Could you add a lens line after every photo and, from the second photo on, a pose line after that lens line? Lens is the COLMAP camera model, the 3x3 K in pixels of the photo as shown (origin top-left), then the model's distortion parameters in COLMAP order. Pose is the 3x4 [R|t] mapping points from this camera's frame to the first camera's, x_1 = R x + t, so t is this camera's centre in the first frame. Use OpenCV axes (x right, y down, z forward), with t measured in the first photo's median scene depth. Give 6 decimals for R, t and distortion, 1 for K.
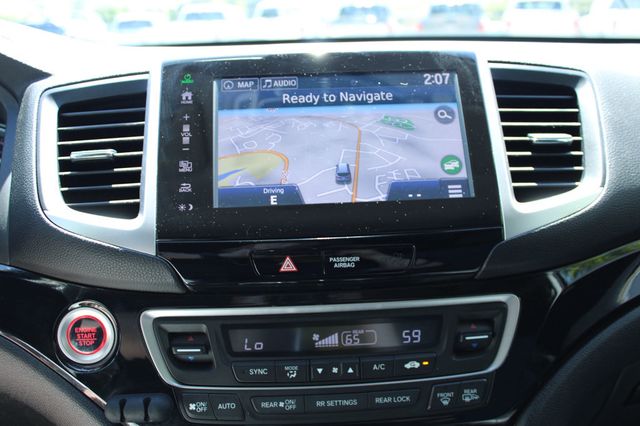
lens RADIAL K [[669.9, 0, 320.0], [0, 669.9, 213.0], [0, 0, 1]] dist [-0.145451, 0.177682]
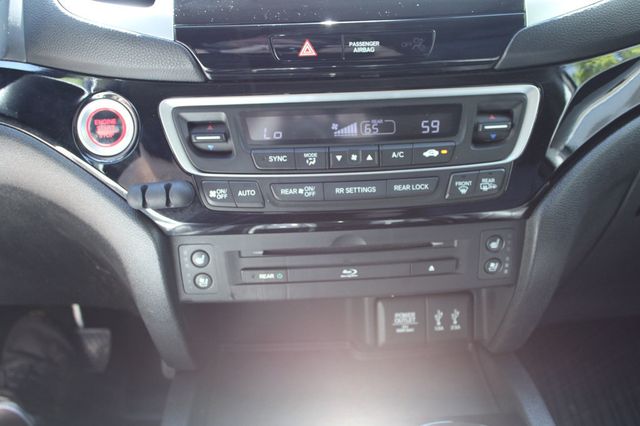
lens RADIAL K [[669.9, 0, 320.0], [0, 669.9, 213.0], [0, 0, 1]] dist [-0.145451, 0.177682]
pose [[0.999910, 0.000477, -0.013421, -0.015051], [0.001671, 0.987179, 0.159608, 0.155215], [0.013325, -0.159616, 0.987089, -0.011774]]
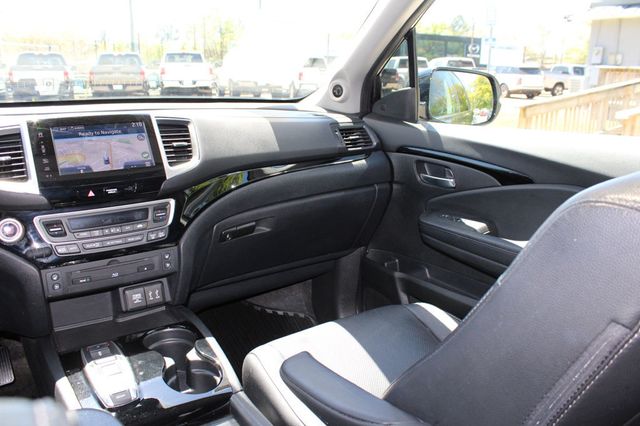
lens RADIAL K [[532.7, 0, 320.0], [0, 532.7, 213.0], [0, 0, 1]] dist [-0.163552, 0.128405]
pose [[0.849597, -0.101742, 0.517527, -0.350488], [0.105407, 0.994177, 0.022407, 0.202805], [-0.516793, 0.035514, 0.855374, -1.283247]]
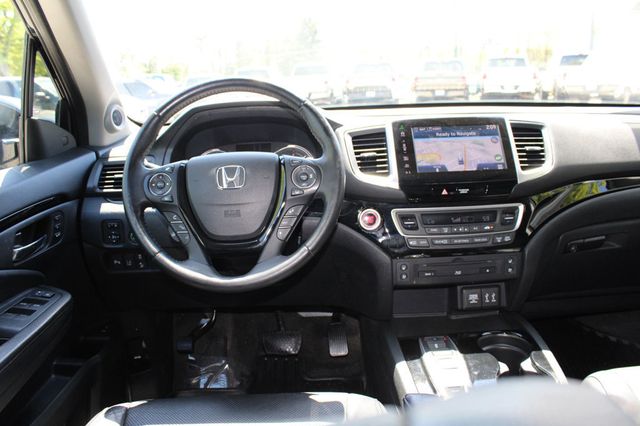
lens RADIAL K [[532.7, 0, 320.0], [0, 532.7, 213.0], [0, 0, 1]] dist [-0.163552, 0.128405]
pose [[0.999612, -0.008839, -0.026422, -0.508980], [0.008290, 0.999749, -0.020828, 0.204594], [0.026599, 0.020601, 0.999434, -1.245259]]
